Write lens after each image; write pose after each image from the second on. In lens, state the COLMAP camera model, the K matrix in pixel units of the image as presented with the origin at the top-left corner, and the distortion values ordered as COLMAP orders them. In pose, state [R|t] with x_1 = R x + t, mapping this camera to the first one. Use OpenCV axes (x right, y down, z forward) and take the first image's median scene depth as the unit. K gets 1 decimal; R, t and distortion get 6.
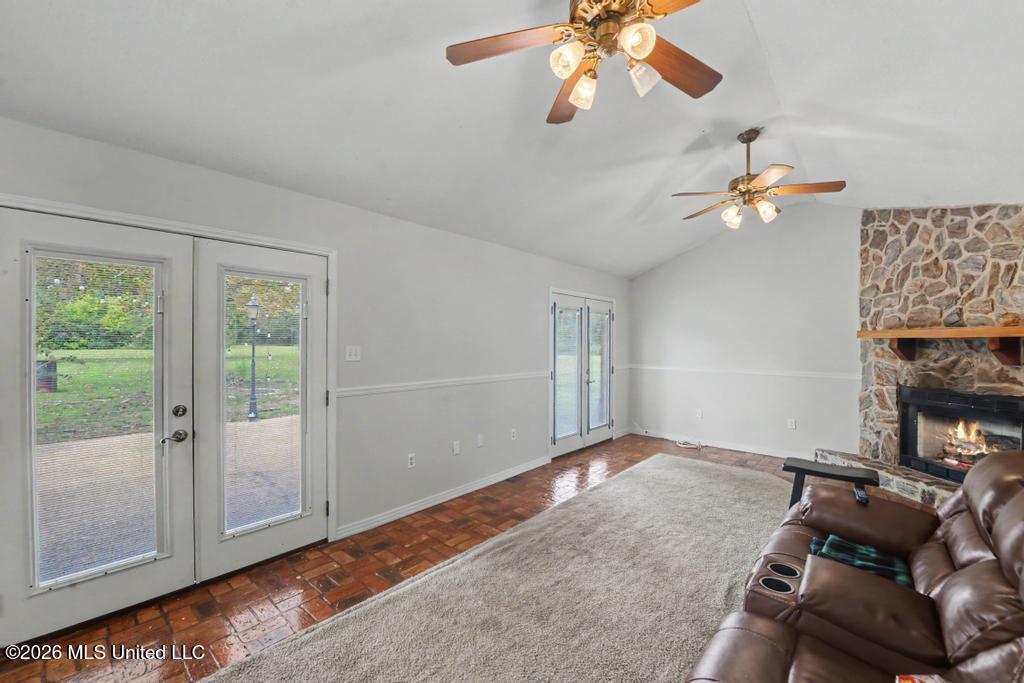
lens RADIAL K [[411.4, 0, 501.5], [0, 411.4, 342.8], [0, 0, 1]] dist [-0.021175, -0.000262]
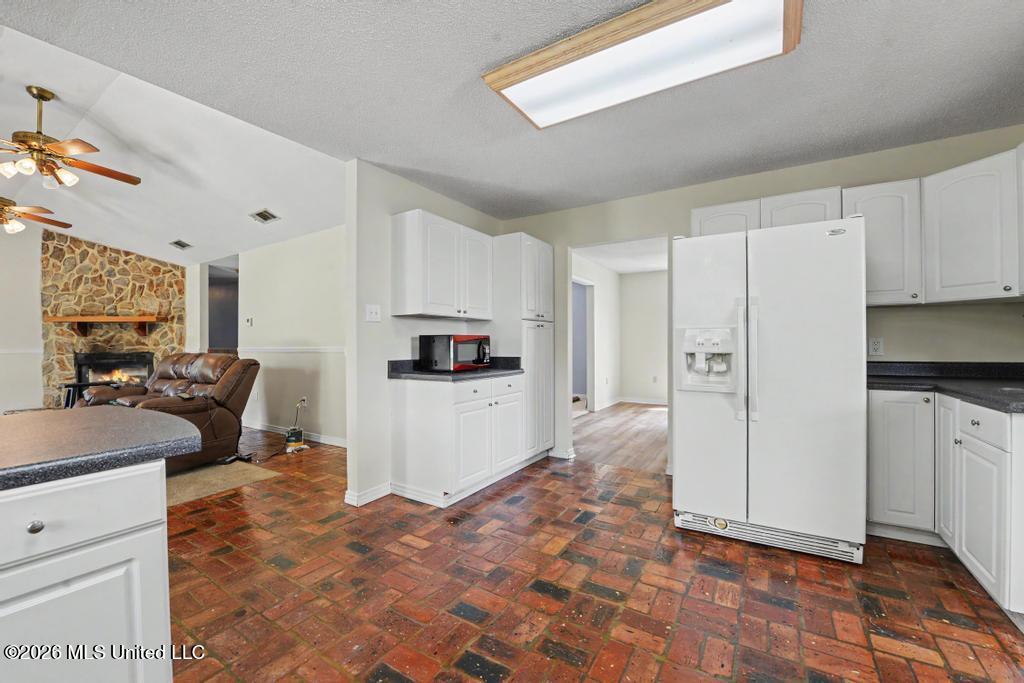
lens RADIAL K [[411.4, 0, 506.6], [0, 411.4, 340.7], [0, 0, 1]] dist [-0.021175, -0.000262]
pose [[-0.179720, -0.006772, 0.983694, -0.850375], [0.012079, 0.999886, 0.009090, 0.068025], [-0.983644, 0.013516, -0.179618, -0.353928]]
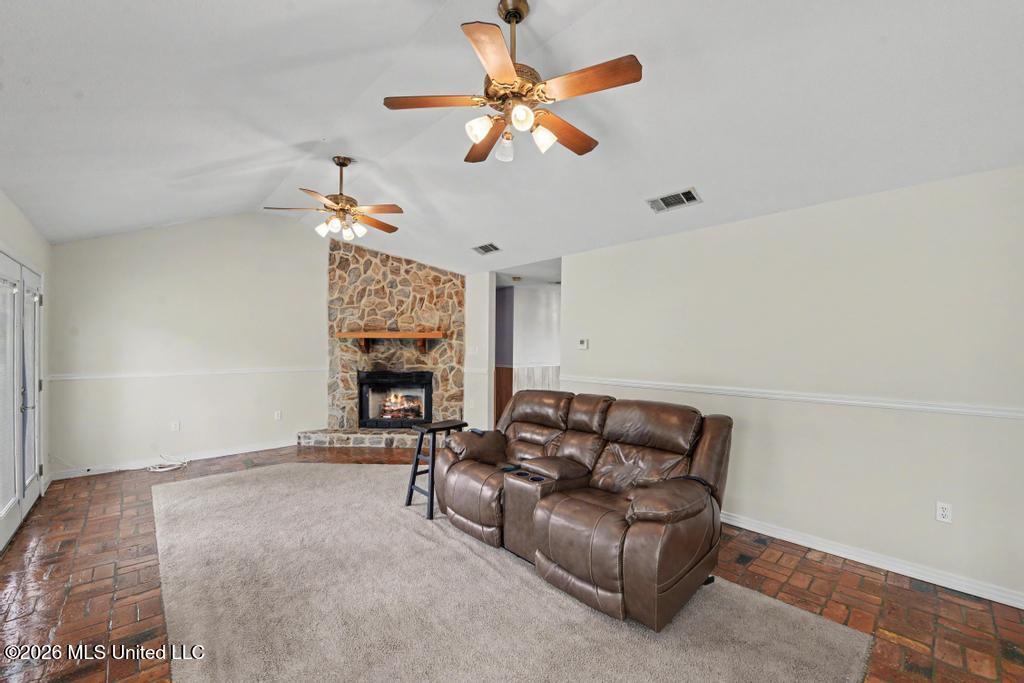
lens RADIAL K [[411.4, 0, 515.4], [0, 411.4, 340.9], [0, 0, 1]] dist [-0.021175, -0.000262]
pose [[0.078629, -0.002510, 0.996901, -0.426475], [-0.000080, 0.999997, 0.002524, -0.005453], [-0.996904, -0.000278, 0.078628, 0.360923]]
